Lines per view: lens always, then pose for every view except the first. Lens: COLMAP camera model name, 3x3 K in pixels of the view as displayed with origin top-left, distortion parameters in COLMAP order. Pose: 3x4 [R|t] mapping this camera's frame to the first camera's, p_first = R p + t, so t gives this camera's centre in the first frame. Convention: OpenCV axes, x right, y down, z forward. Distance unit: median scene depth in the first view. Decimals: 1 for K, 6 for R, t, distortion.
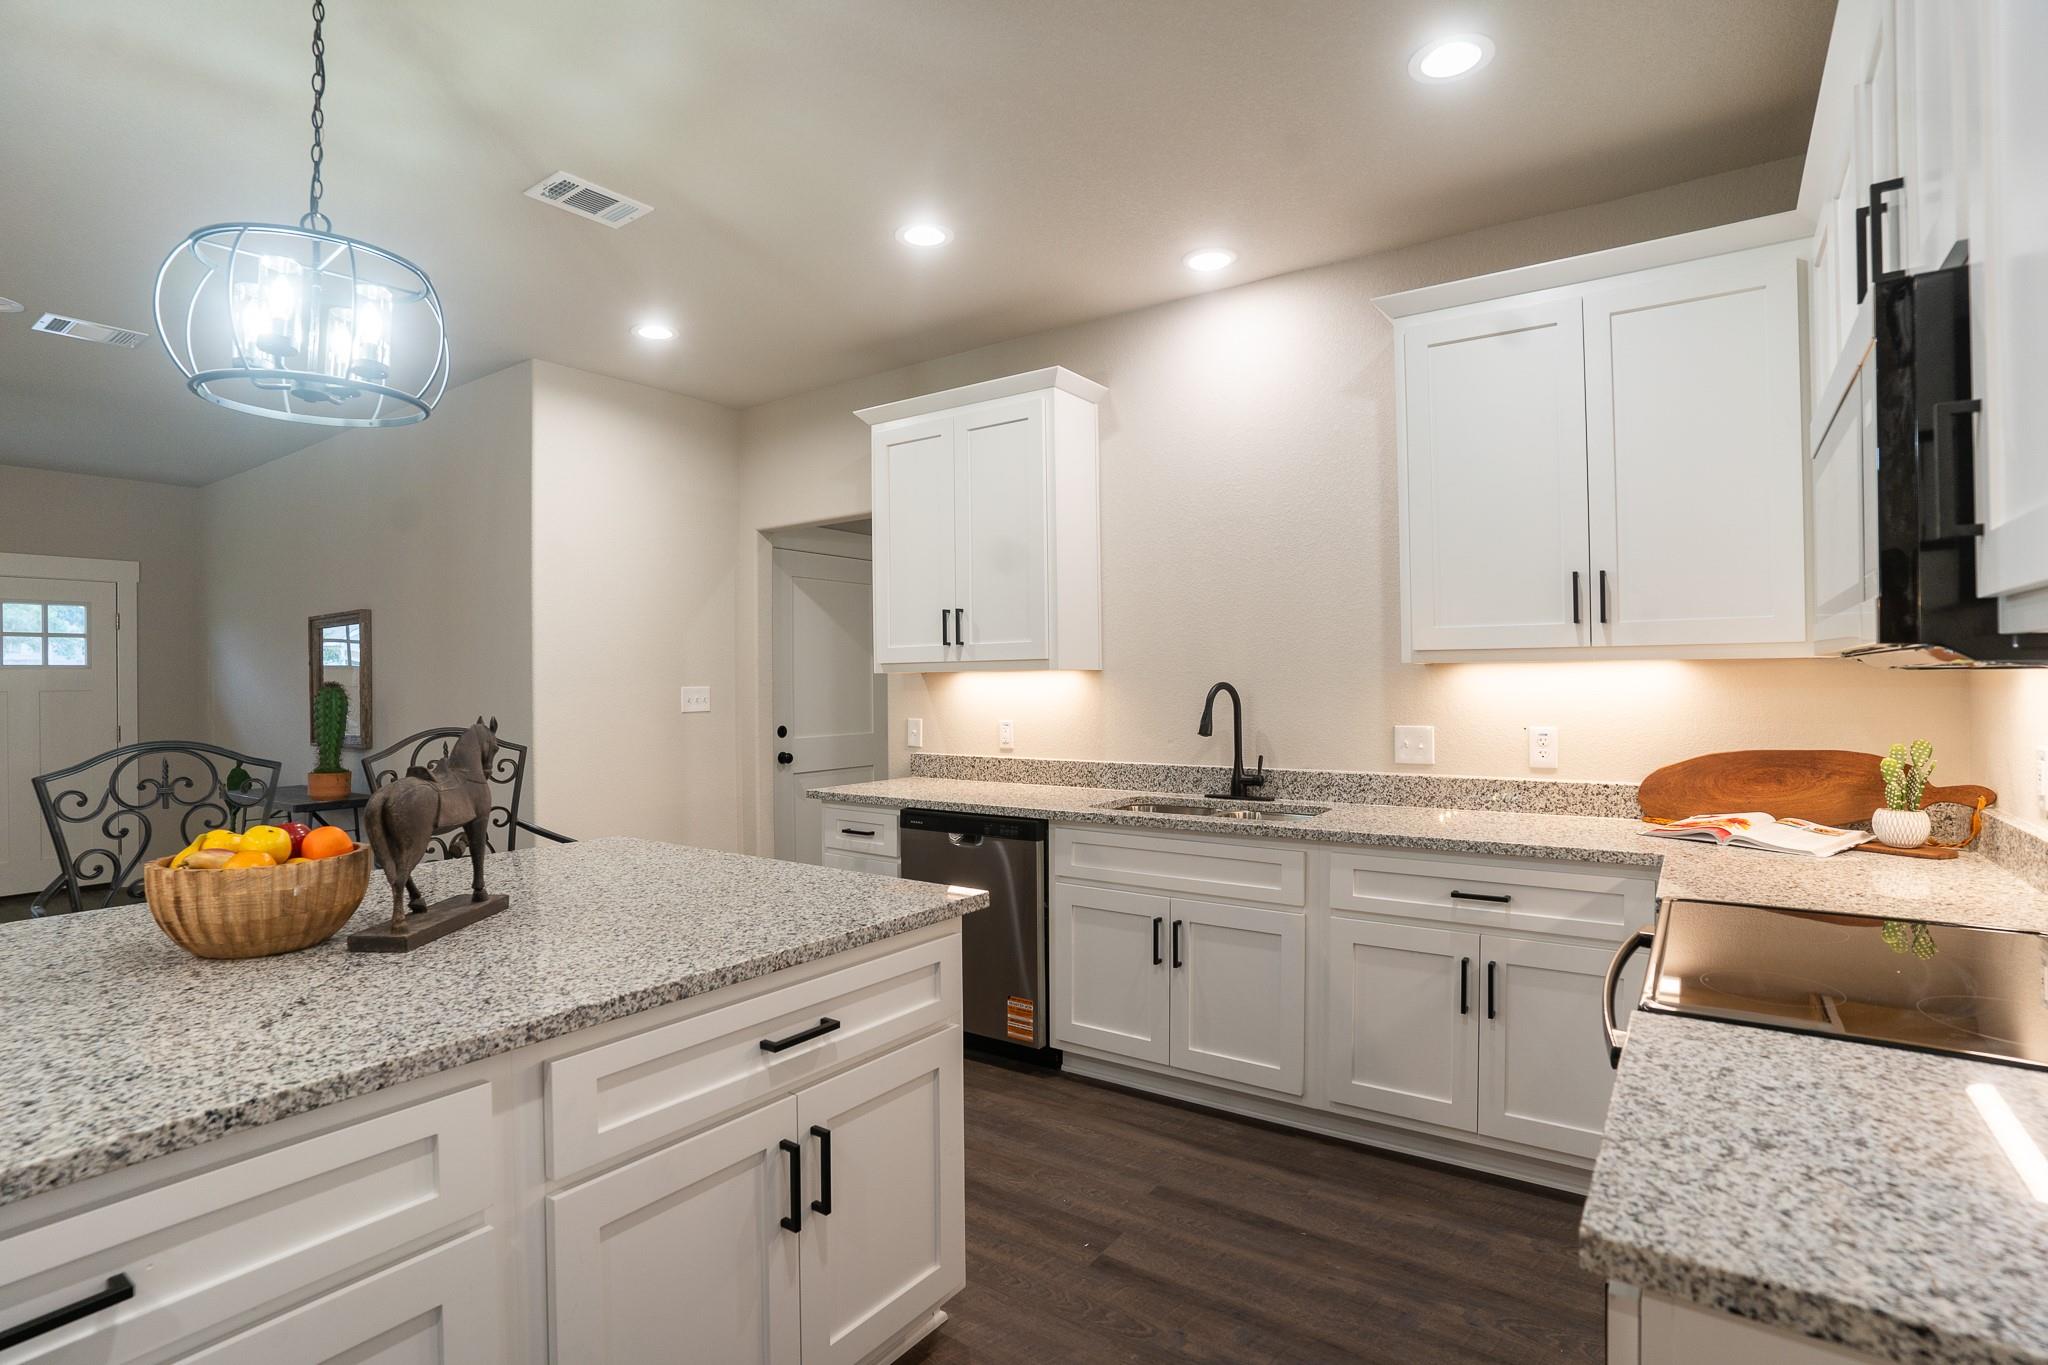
lens RADIAL K [[1013.8, 0, 1037.8], [0, 1013.8, 678.2], [0, 0, 1]] dist [-0.058380, 0.015047]
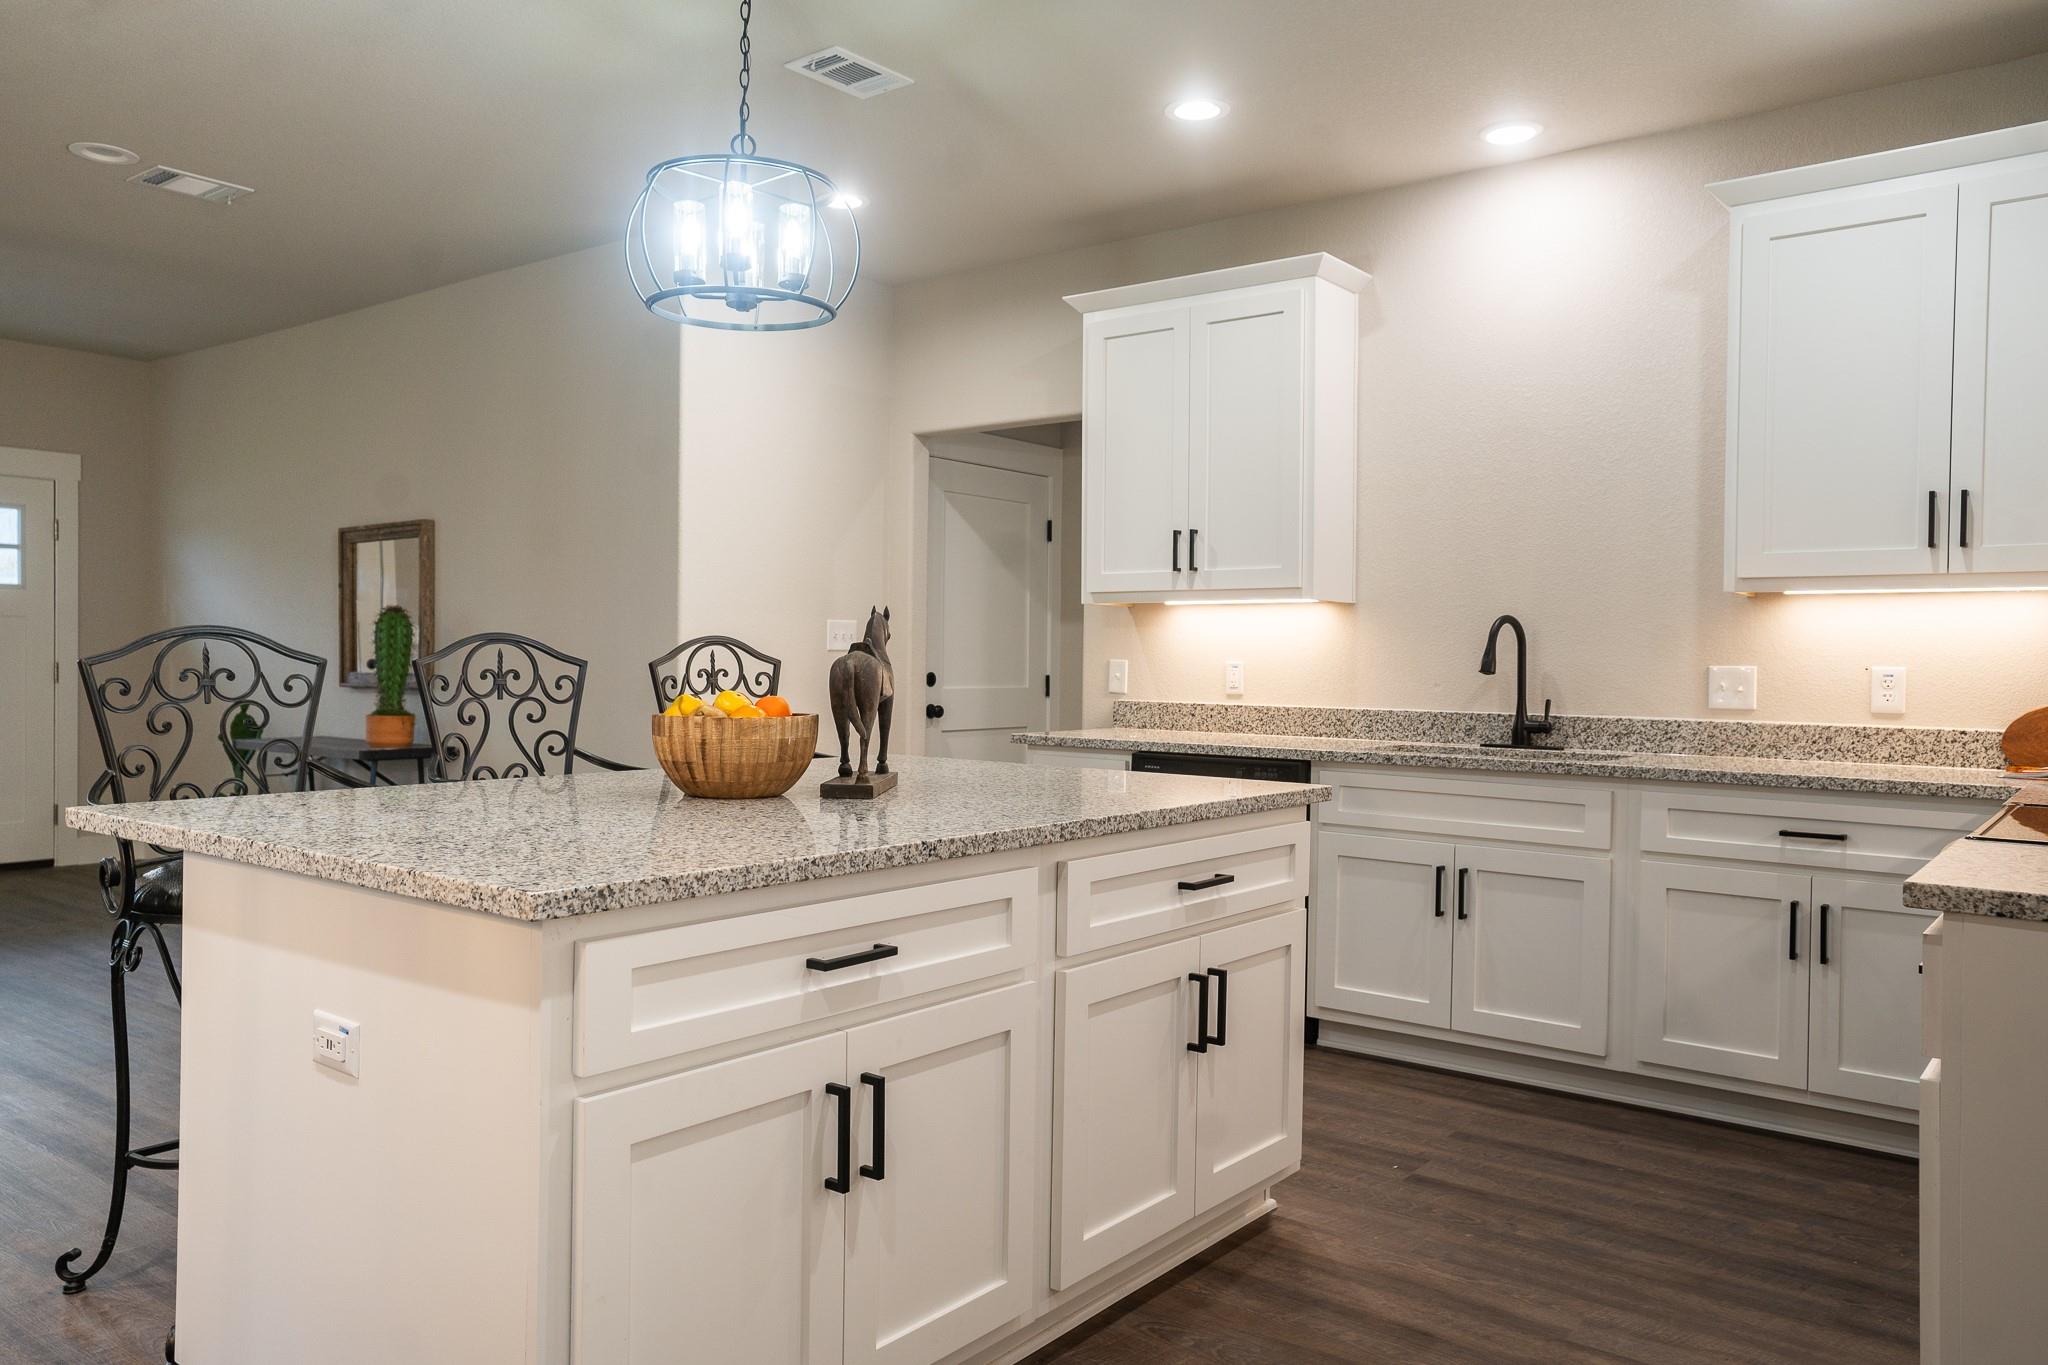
lens RADIAL K [[1482.9, 0, 1042.1], [0, 1482.9, 677.4], [0, 0, 1]] dist [0.004711, 0.041262]
pose [[0.998542, 0.021565, -0.049480, -0.188086], [-0.020771, 0.999648, 0.016495, 0.053884], [0.049819, -0.015443, 0.998639, -0.378396]]
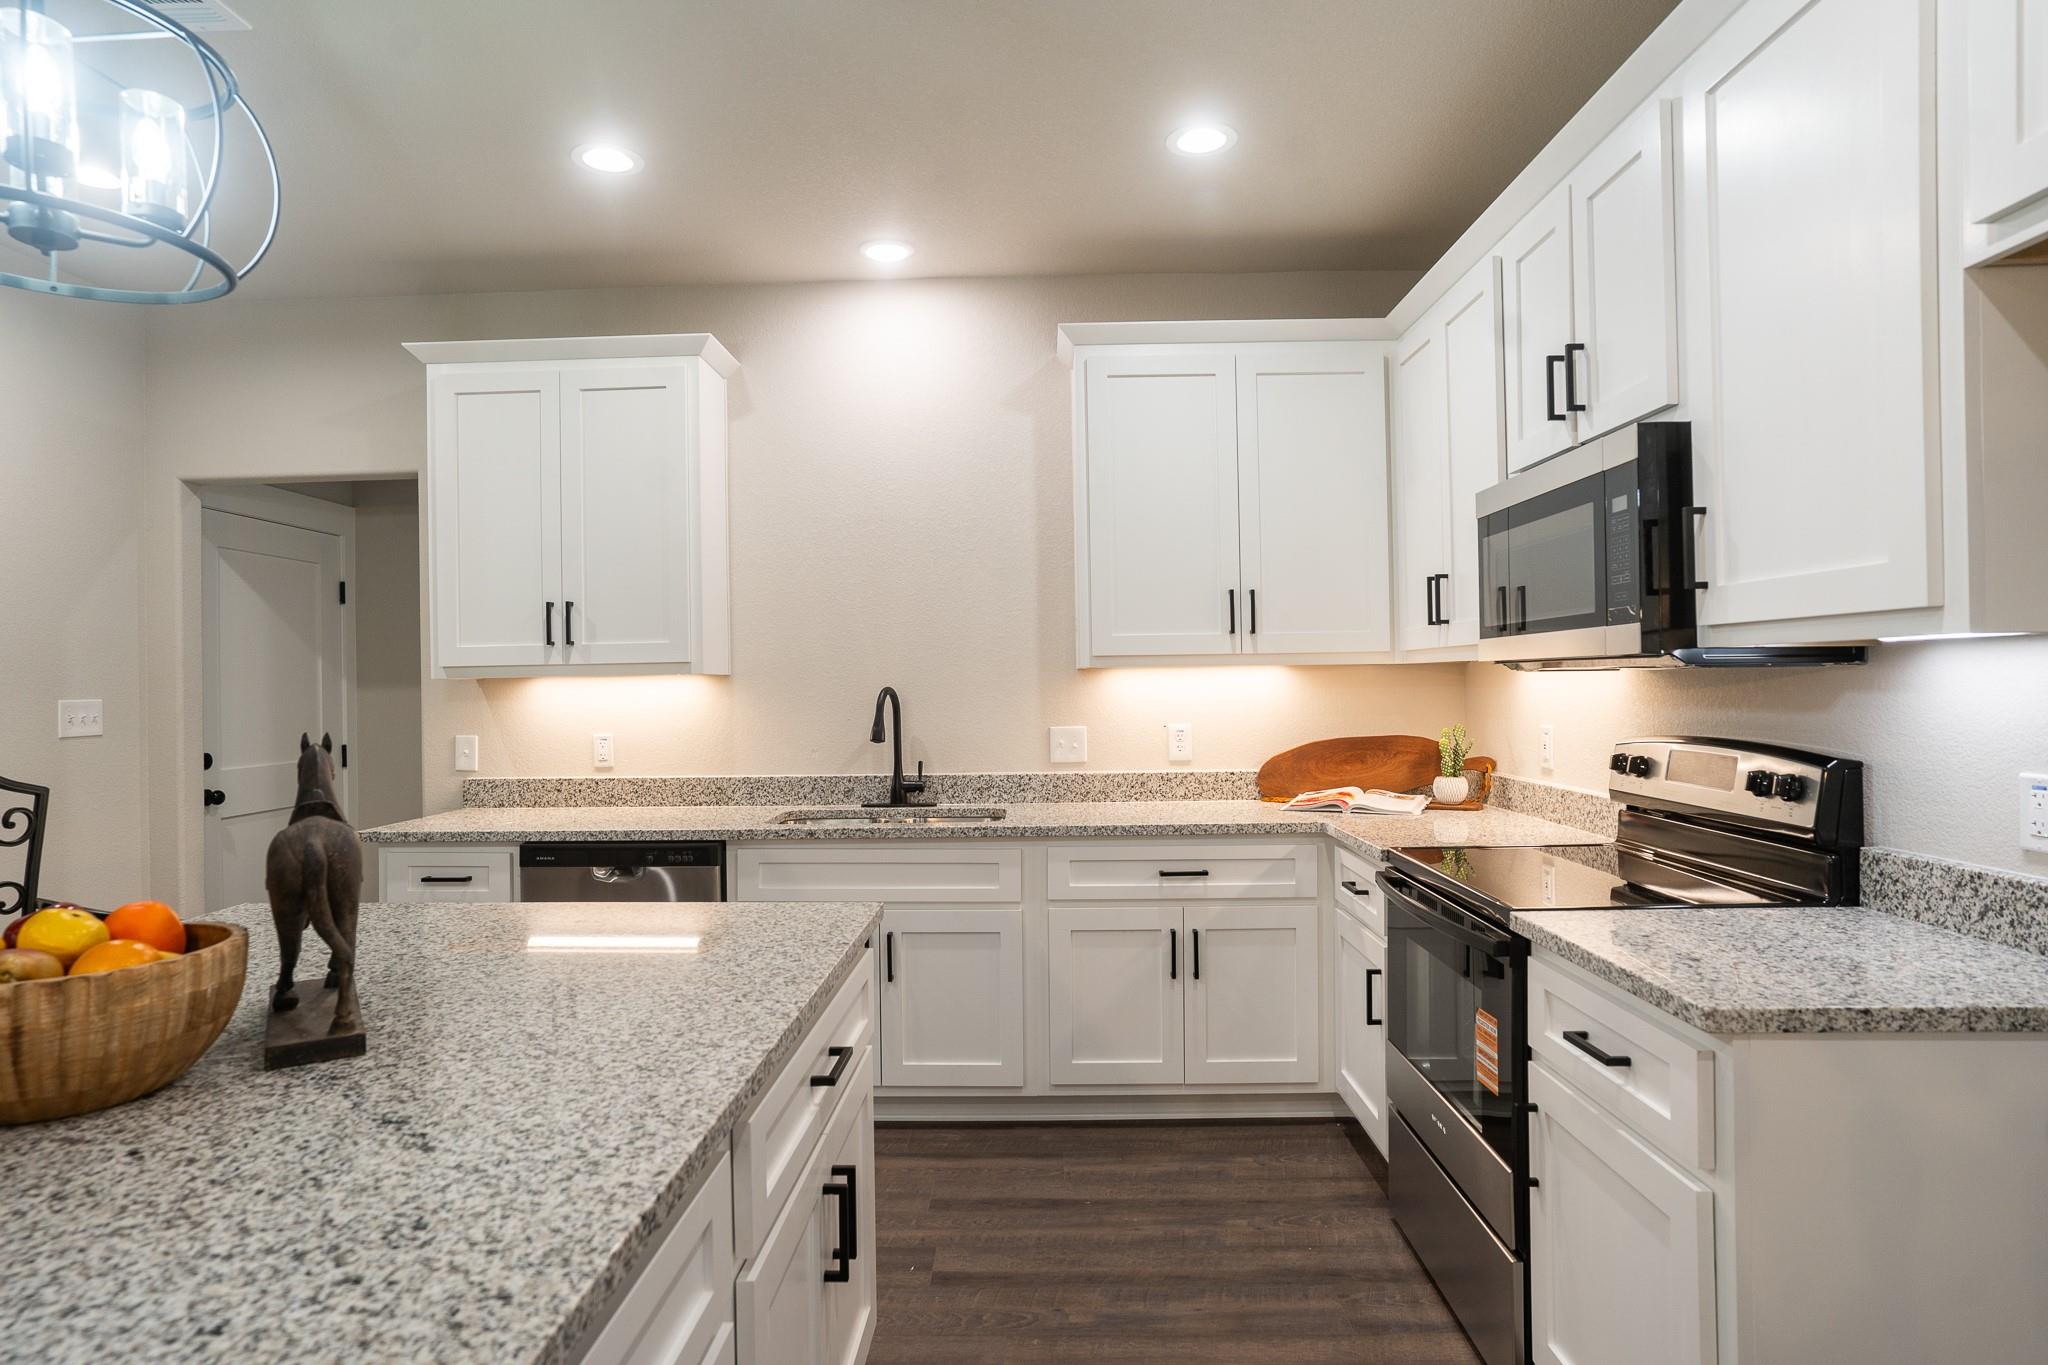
lens RADIAL K [[1126.9, 0, 1015.5], [0, 1126.9, 689.7], [0, 0, 1]] dist [-0.033164, 0.011115]
pose [[0.842548, -0.006105, 0.538586, -0.353216], [0.005640, 0.999981, 0.002513, 0.005262], [-0.538591, 0.000920, 0.842567, 0.024997]]
